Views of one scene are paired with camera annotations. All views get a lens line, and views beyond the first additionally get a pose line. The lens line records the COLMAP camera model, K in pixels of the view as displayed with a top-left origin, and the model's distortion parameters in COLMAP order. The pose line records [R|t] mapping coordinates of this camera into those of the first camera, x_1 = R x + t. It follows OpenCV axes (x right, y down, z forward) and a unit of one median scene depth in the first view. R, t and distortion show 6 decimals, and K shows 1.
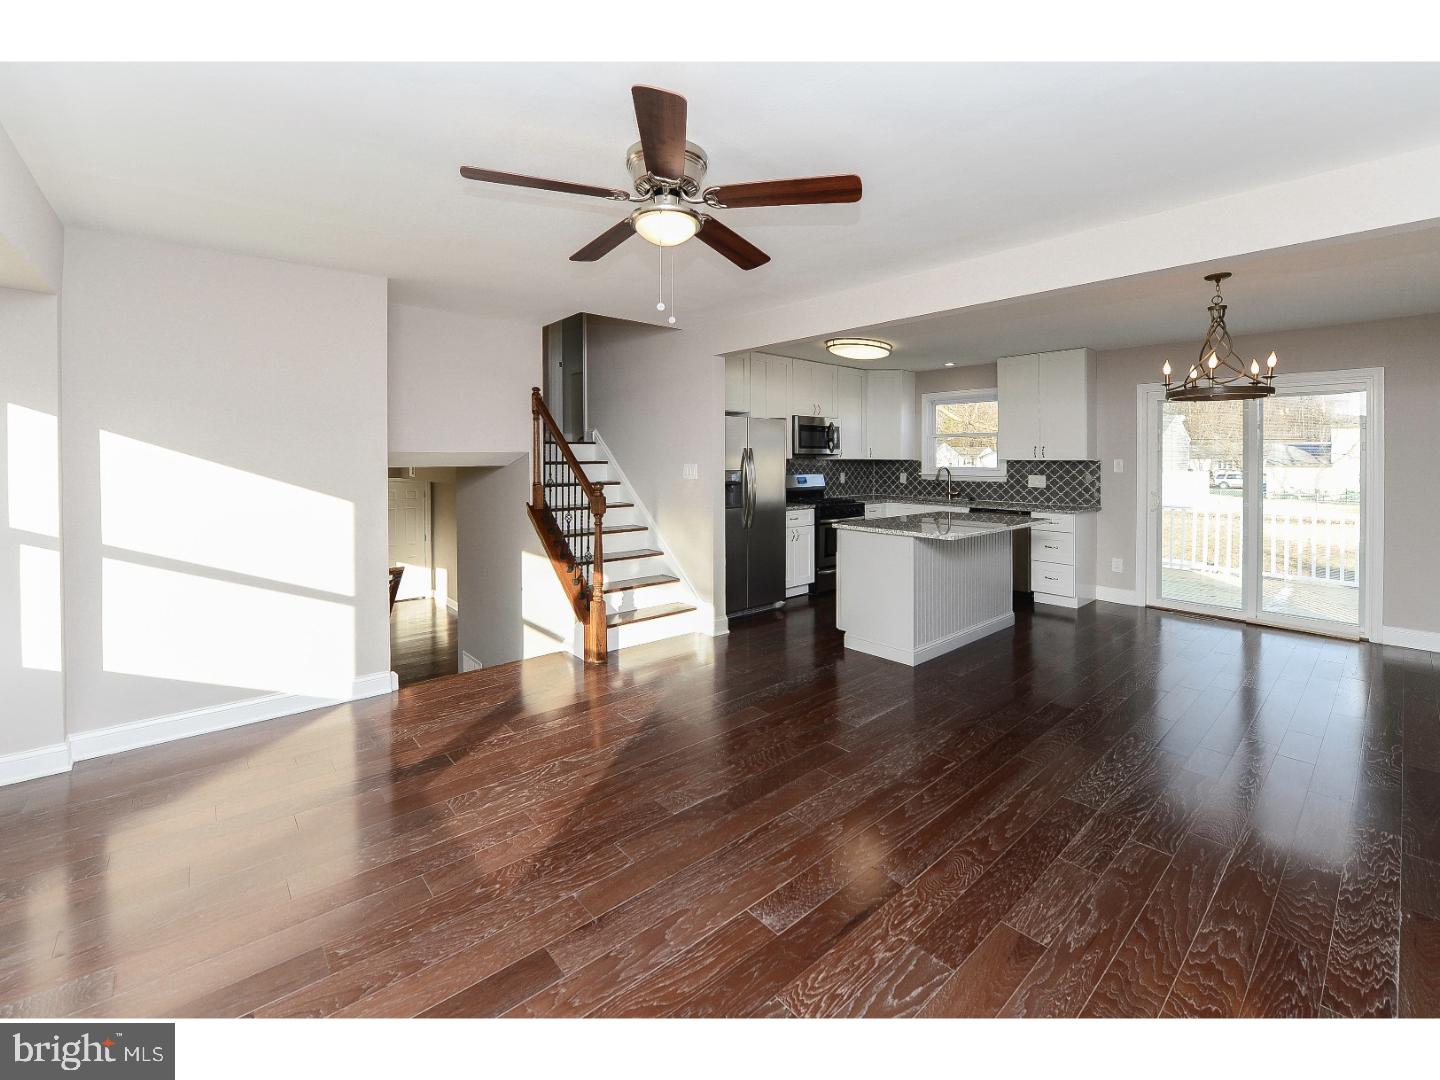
lens RADIAL K [[613.3, 0, 710.4], [0, 613.3, 458.6], [0, 0, 1]] dist [-0.017878, -0.002494]
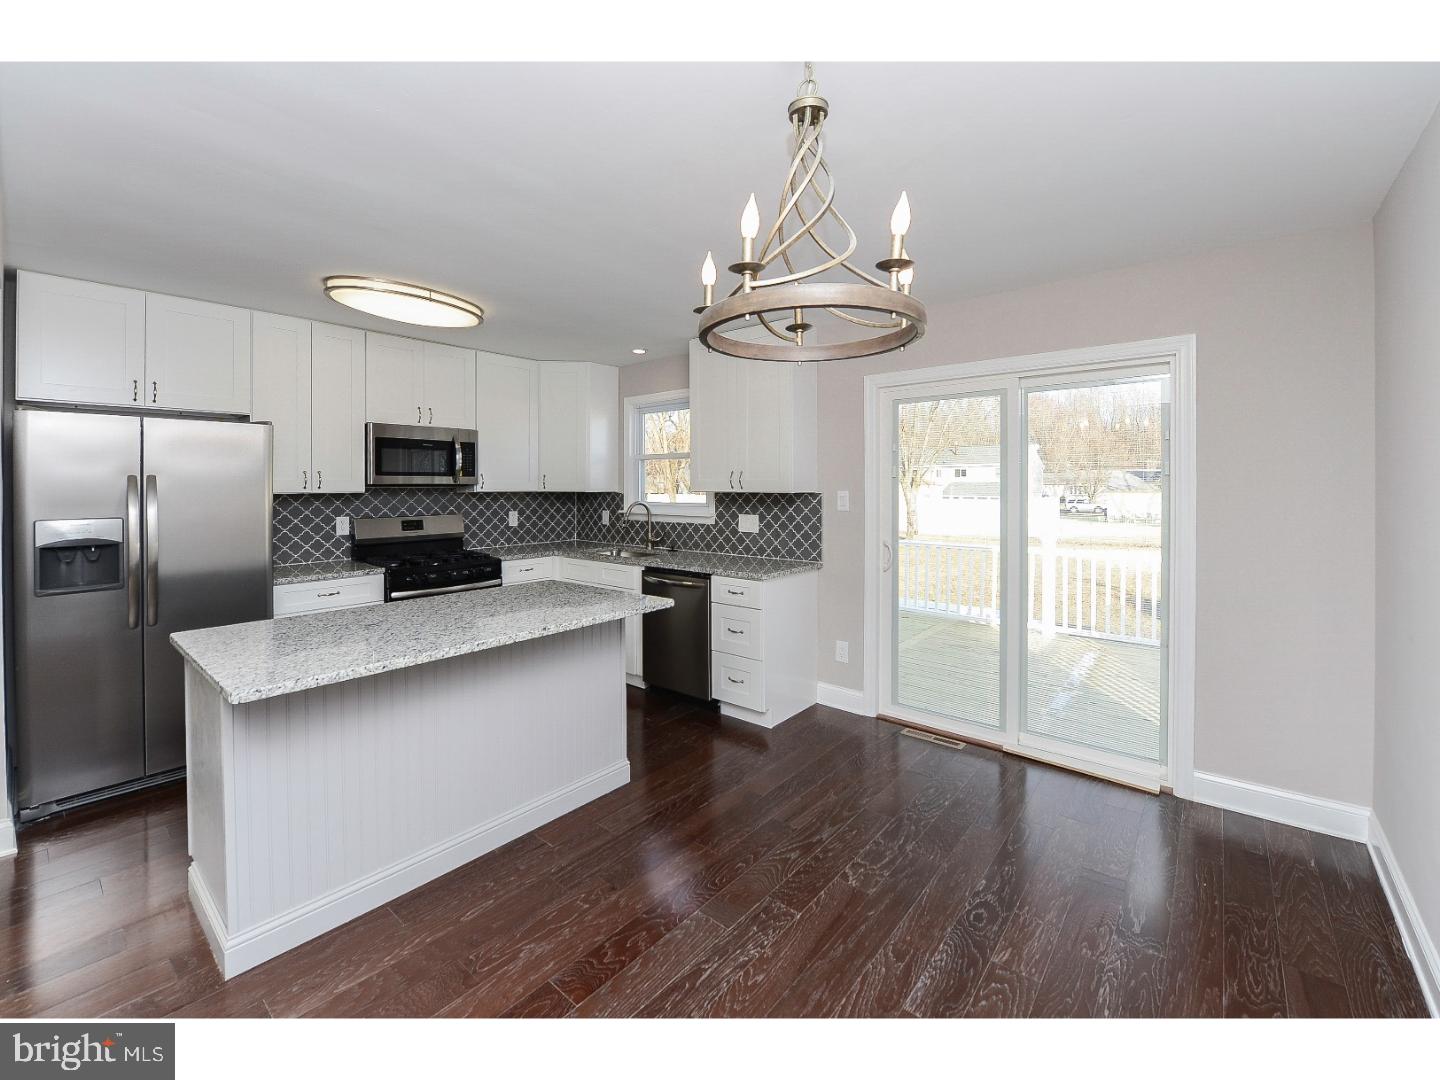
lens RADIAL K [[613.3, 0, 706.0], [0, 613.3, 486.8], [0, 0, 1]] dist [-0.017878, -0.002494]
pose [[0.987870, -0.005850, 0.155173, 0.386114], [0.005939, 0.999982, -0.000110, -0.003948], [-0.155169, 0.001030, 0.987887, 0.336288]]
